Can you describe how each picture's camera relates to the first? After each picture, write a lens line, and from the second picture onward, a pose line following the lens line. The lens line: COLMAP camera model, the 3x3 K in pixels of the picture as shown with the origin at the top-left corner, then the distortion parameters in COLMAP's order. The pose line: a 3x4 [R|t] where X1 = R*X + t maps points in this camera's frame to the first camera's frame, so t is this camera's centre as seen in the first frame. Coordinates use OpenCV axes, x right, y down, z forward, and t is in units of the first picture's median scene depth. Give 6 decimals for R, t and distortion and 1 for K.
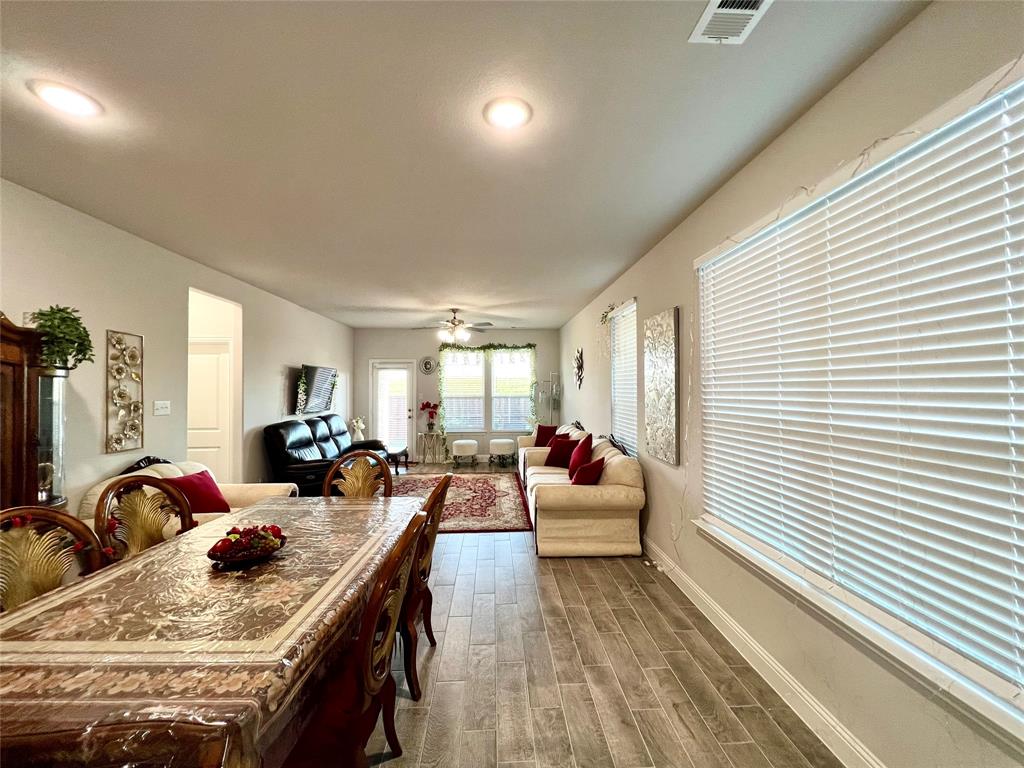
lens RADIAL K [[410.9, 0, 513.6], [0, 410.9, 384.6], [0, 0, 1]] dist [-0.001775, 0.000641]
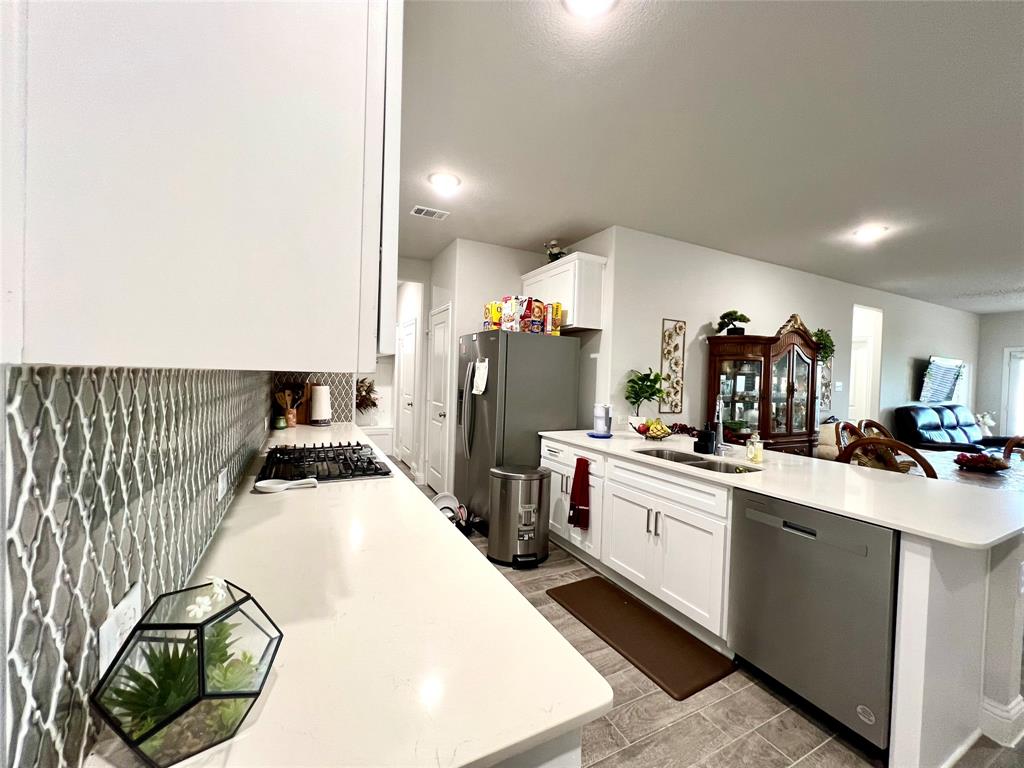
lens RADIAL K [[410.9, 0, 513.6], [0, 410.9, 384.6], [0, 0, 1]] dist [-0.001775, 0.000641]
pose [[0.407815, 0.034944, -0.912396, 0.038944], [-0.021004, 0.999362, 0.028886, 0.023108], [0.912823, 0.007384, 0.408289, -0.551908]]
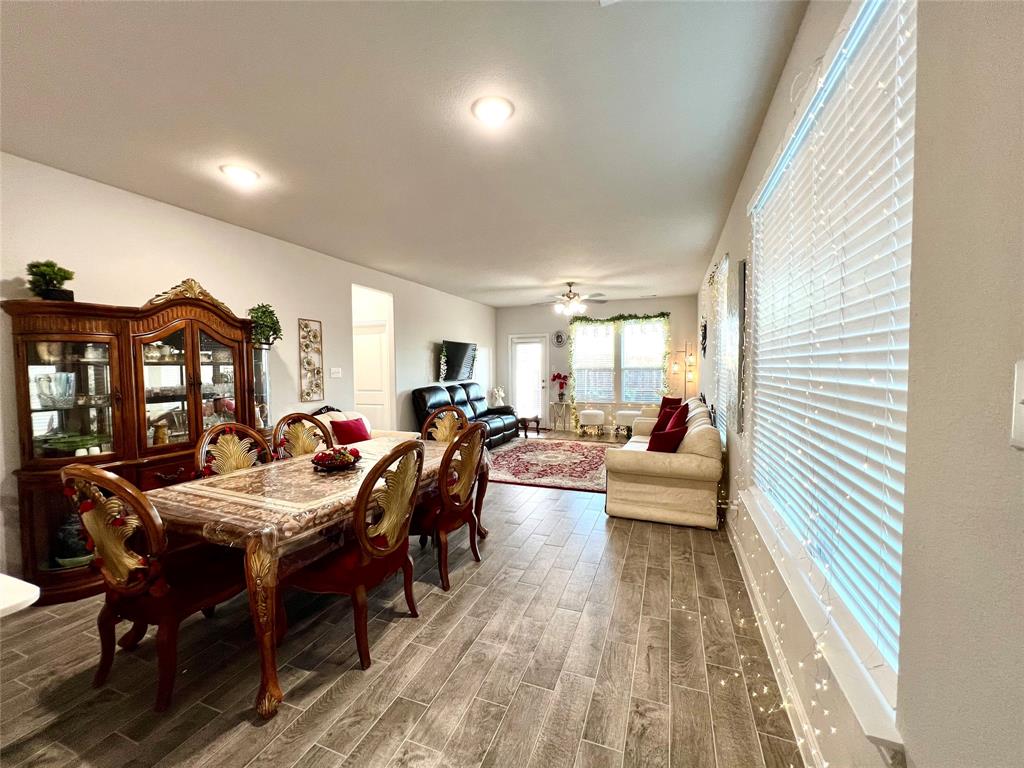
lens RADIAL K [[410.7, 0, 513.5], [0, 410.7, 384.2], [0, 0, 1]] dist [-0.000981, 0.000683]
pose [[0.913464, 0.013145, -0.406707, 0.202149], [0.010006, 0.998450, 0.054744, 0.018953], [0.406796, -0.054076, 0.911917, -0.027628]]
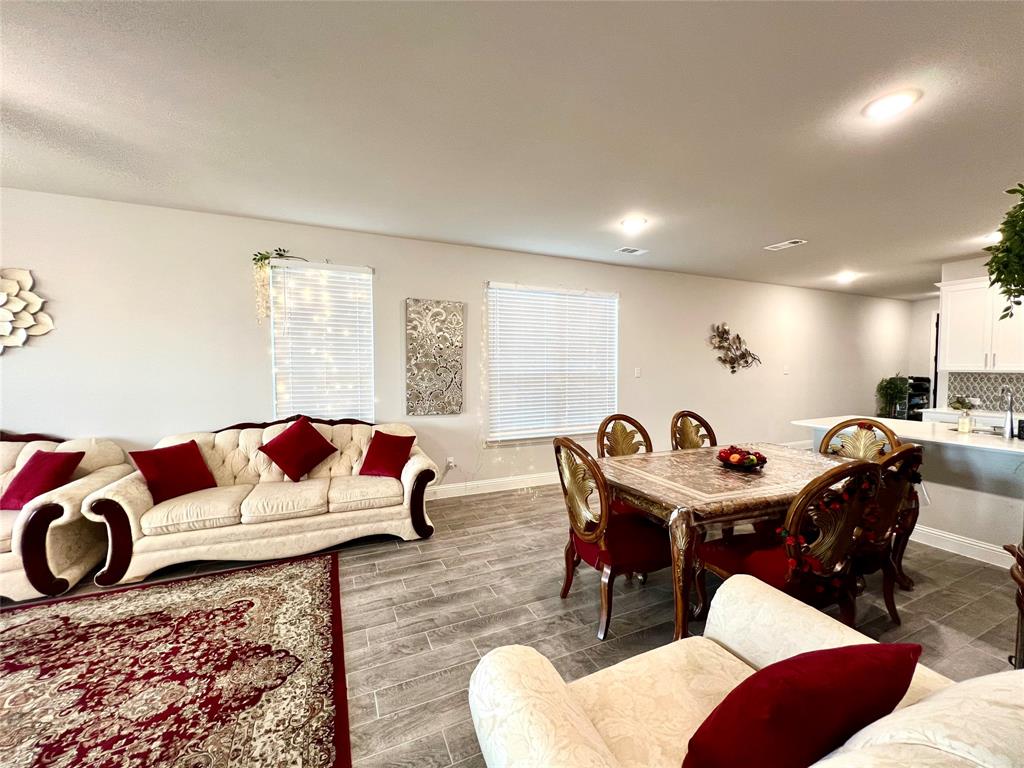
lens RADIAL K [[410.9, 0, 513.6], [0, 410.9, 384.6], [0, 0, 1]] dist [-0.001775, 0.000641]
pose [[-0.365971, -0.038447, 0.929832, -0.661316], [-0.009282, 0.999247, 0.037664, 0.027084], [-0.930580, 0.005154, -0.366052, 0.890504]]
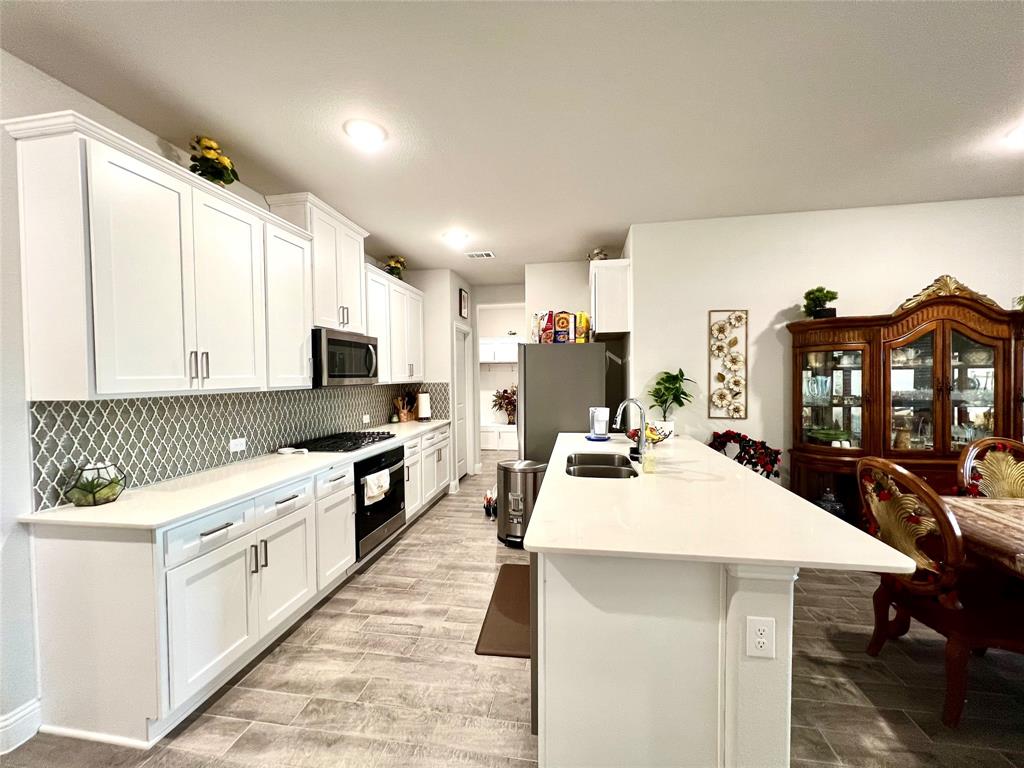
lens RADIAL K [[410.7, 0, 513.5], [0, 410.7, 384.2], [0, 0, 1]] dist [-0.000981, 0.000683]
pose [[-0.213816, 0.028097, -0.976470, 0.192070], [0.025110, 0.999414, 0.023259, 0.011916], [0.976551, -0.019546, -0.214397, -0.122582]]
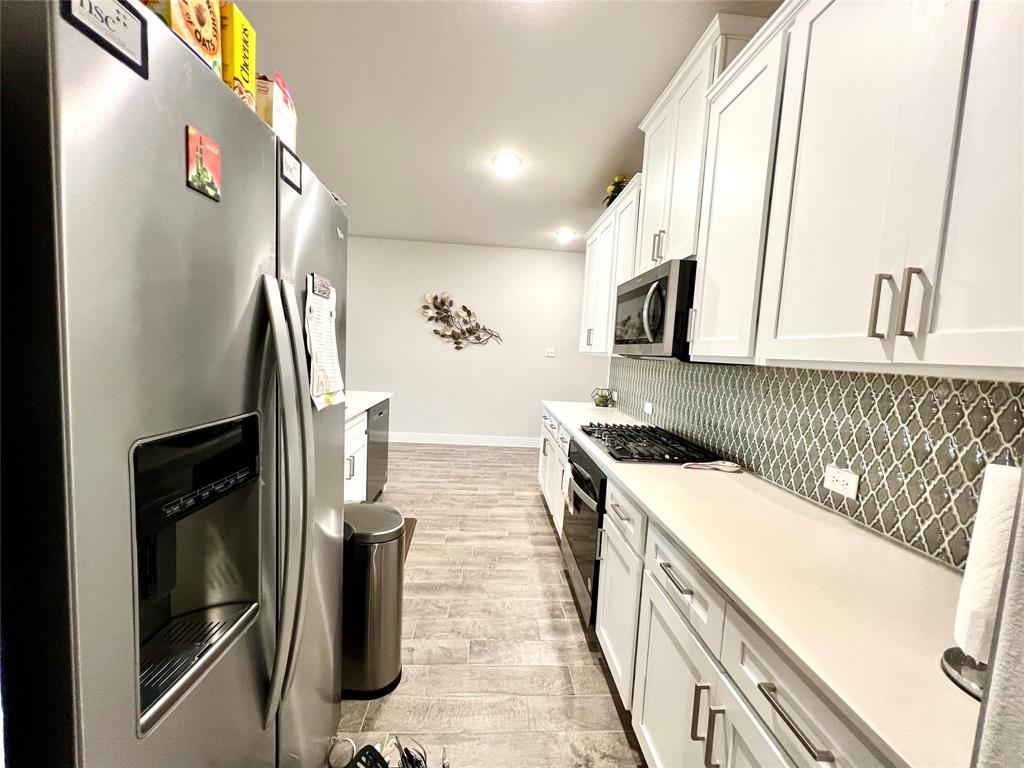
lens RADIAL K [[410.9, 0, 513.6], [0, 410.9, 384.6], [0, 0, 1]] dist [-0.001775, 0.000641]
pose [[-0.011717, -0.085280, 0.996288, -0.890318], [-0.063878, 0.994385, 0.084366, 0.023573], [-0.997889, -0.062652, -0.017098, -0.400161]]
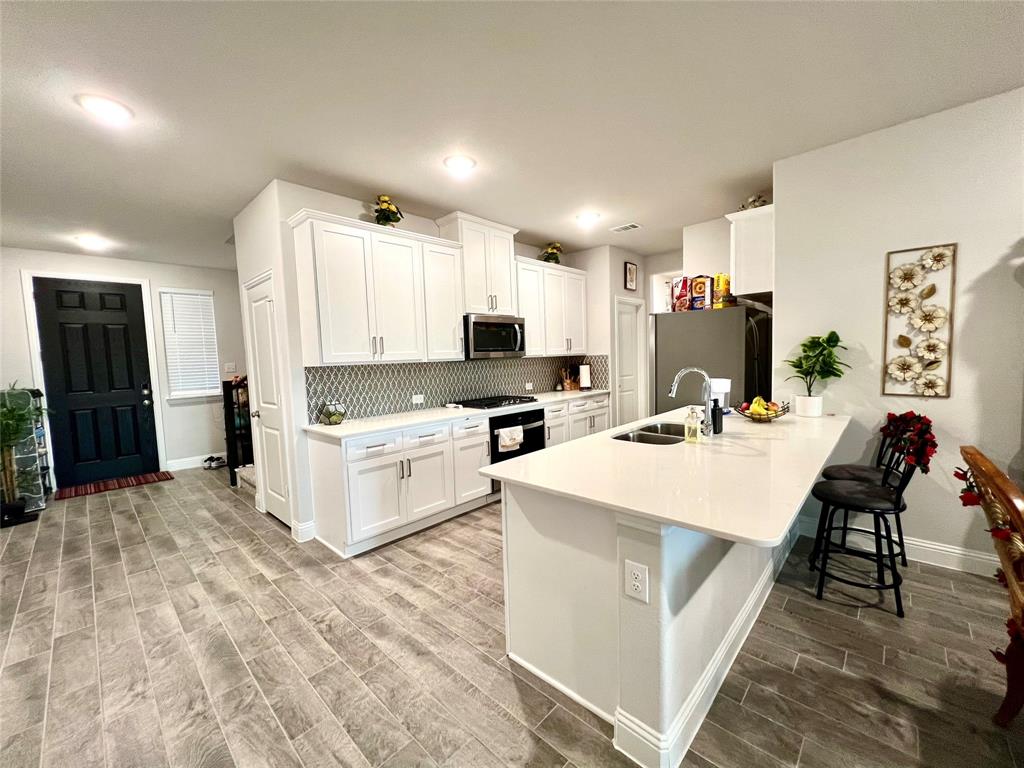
lens RADIAL K [[410.9, 0, 513.6], [0, 410.9, 384.6], [0, 0, 1]] dist [-0.001775, 0.000641]
pose [[-0.721396, 0.077215, -0.688205, 0.154081], [0.045038, 0.996892, 0.064639, 0.025048], [0.691057, 0.015635, -0.722631, 0.117645]]
